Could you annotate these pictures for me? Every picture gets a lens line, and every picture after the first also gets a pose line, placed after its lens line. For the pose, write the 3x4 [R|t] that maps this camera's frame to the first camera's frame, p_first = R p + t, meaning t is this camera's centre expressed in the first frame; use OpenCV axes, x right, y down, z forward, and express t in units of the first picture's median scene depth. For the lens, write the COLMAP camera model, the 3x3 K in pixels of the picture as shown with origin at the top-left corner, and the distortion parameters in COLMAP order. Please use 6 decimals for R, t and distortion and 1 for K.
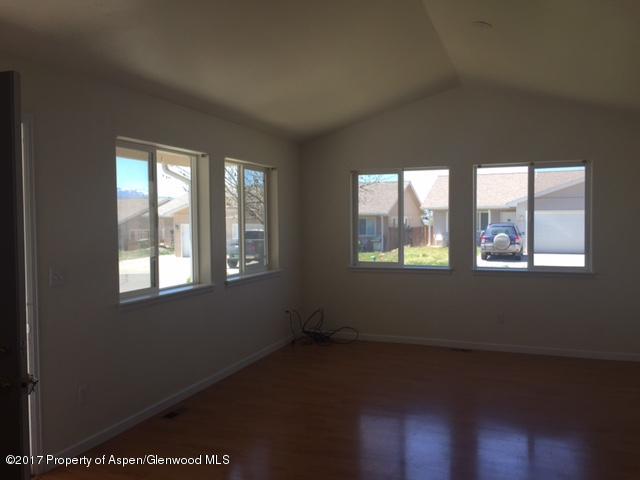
lens RADIAL K [[545.6, 0, 320.0], [0, 545.6, 240.0], [0, 0, 1]] dist [0.093565, -0.115774]
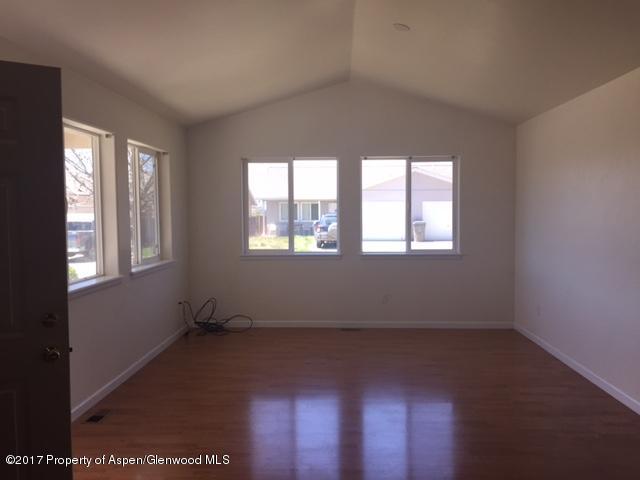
lens RADIAL K [[545.6, 0, 320.0], [0, 545.6, 240.0], [0, 0, 1]] dist [0.093565, -0.115774]
pose [[0.949896, -0.014772, 0.312218, -0.126411], [0.009317, 0.999777, 0.018956, 0.004382], [-0.312428, -0.015098, 0.949821, 0.008421]]
